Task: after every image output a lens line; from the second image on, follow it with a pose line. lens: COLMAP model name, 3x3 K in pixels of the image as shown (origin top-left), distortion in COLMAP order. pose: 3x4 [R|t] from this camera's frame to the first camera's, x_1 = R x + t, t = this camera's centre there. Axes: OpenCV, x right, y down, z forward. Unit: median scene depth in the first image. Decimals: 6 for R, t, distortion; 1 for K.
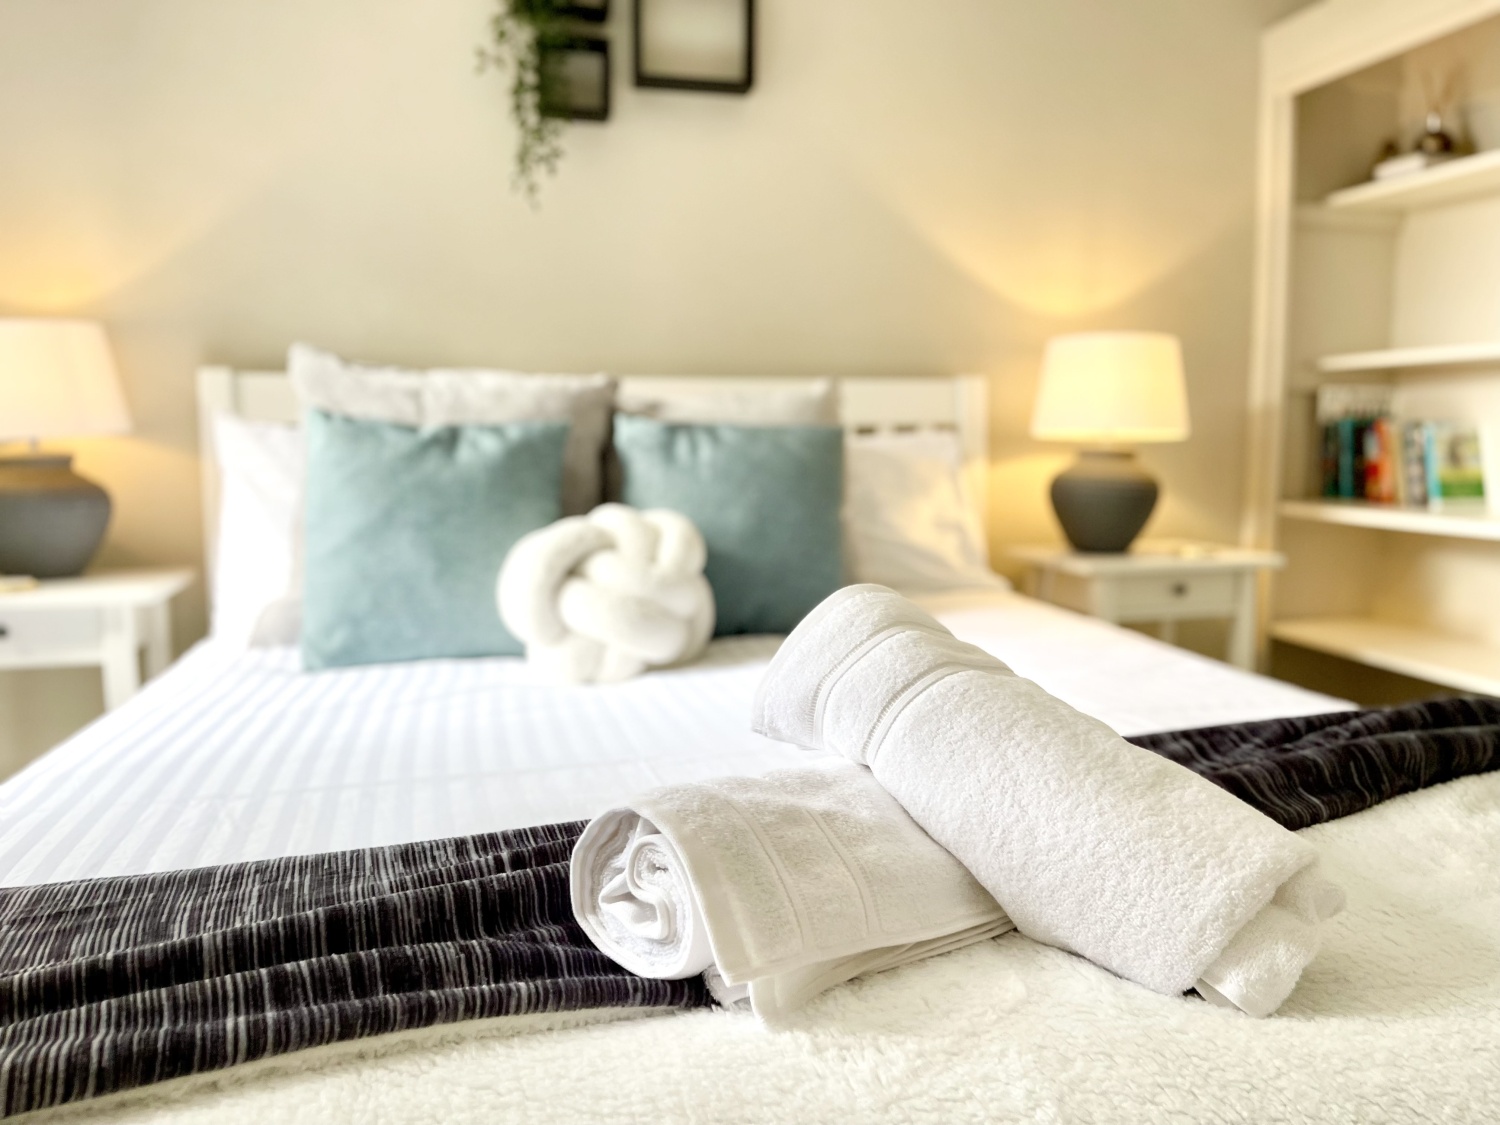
lens RADIAL K [[1173.8, 0, 749.4], [0, 1173.8, 563.8], [0, 0, 1]] dist [0.044031, 0.000496]
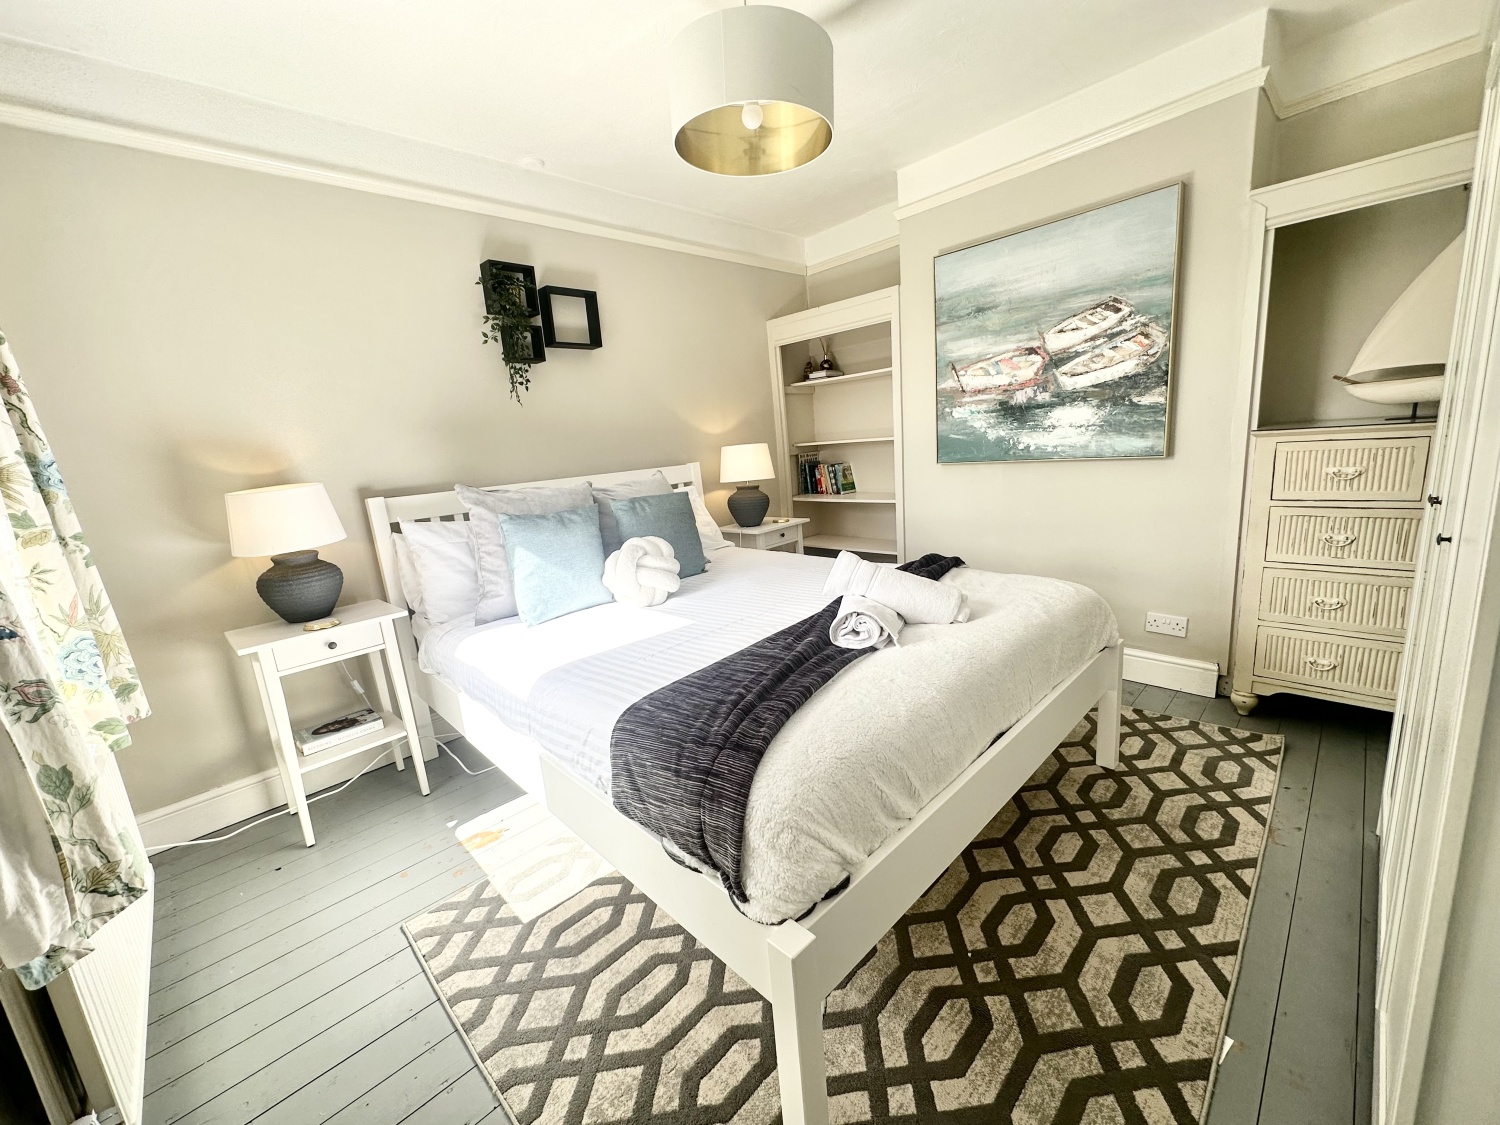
lens RADIAL K [[600.1, 0, 755.0], [0, 600.1, 565.7], [0, 0, 1]] dist [-0.001757, 0.000957]
pose [[0.859663, -0.168406, 0.482306, -0.338815], [0.135745, 0.985465, 0.102140, -0.052782], [-0.492497, -0.022335, 0.870028, -0.166038]]
